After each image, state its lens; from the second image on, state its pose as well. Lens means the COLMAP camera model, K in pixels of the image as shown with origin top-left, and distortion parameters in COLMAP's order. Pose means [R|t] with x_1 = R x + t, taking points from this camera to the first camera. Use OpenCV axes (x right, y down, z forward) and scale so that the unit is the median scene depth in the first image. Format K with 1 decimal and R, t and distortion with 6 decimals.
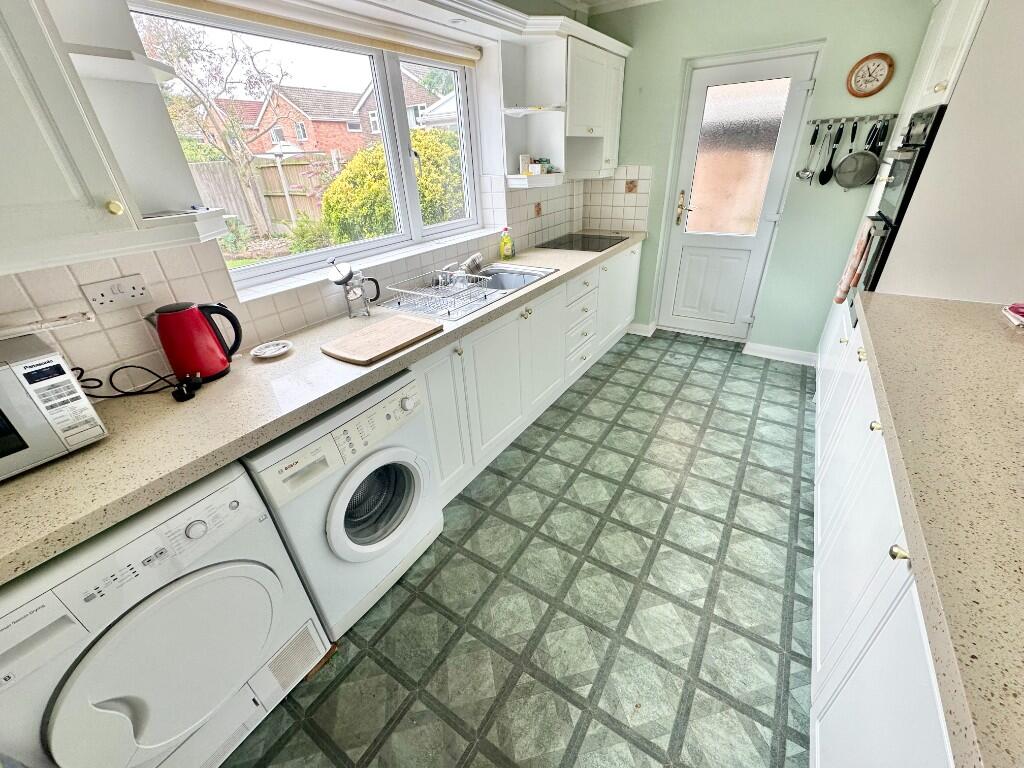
lens RADIAL K [[409.1, 0, 509.8], [0, 409.1, 382.7], [0, 0, 1]] dist [-0.001216, -0.000210]
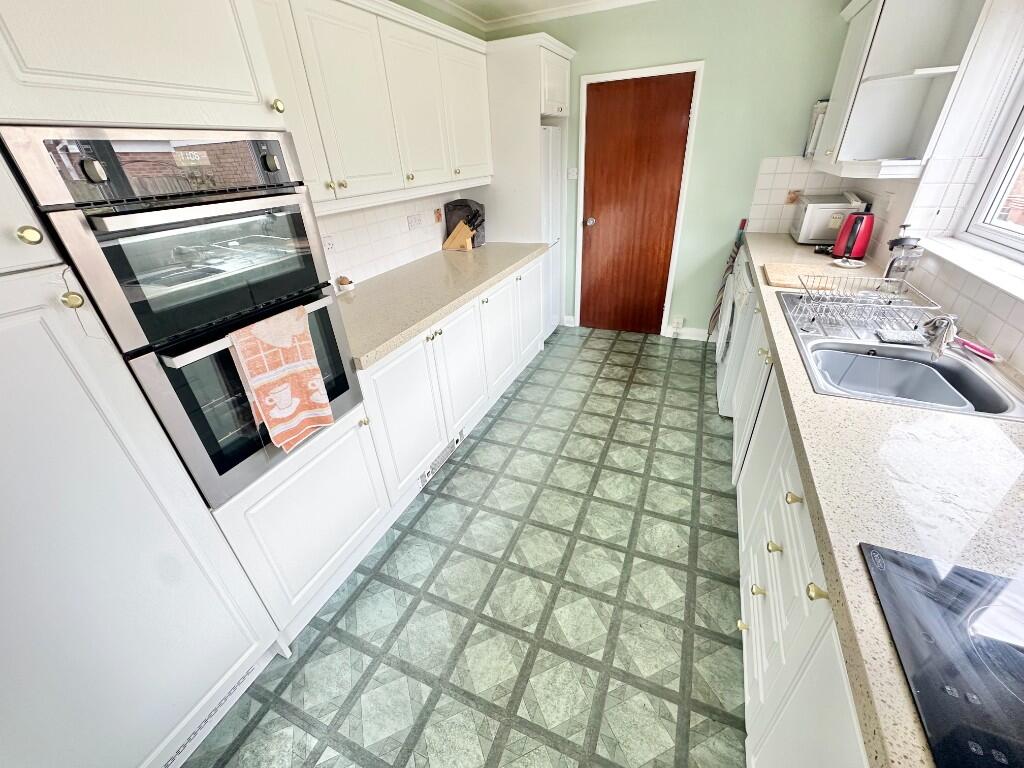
lens RADIAL K [[409.1, 0, 513.8], [0, 409.1, 383.5], [0, 0, 1]] dist [-0.001216, -0.000210]
pose [[-0.980414, 0.163153, -0.110312, 0.591335], [-0.007563, 0.528511, 0.848893, -0.779425], [0.196801, 0.833101, -0.516926, 1.353174]]
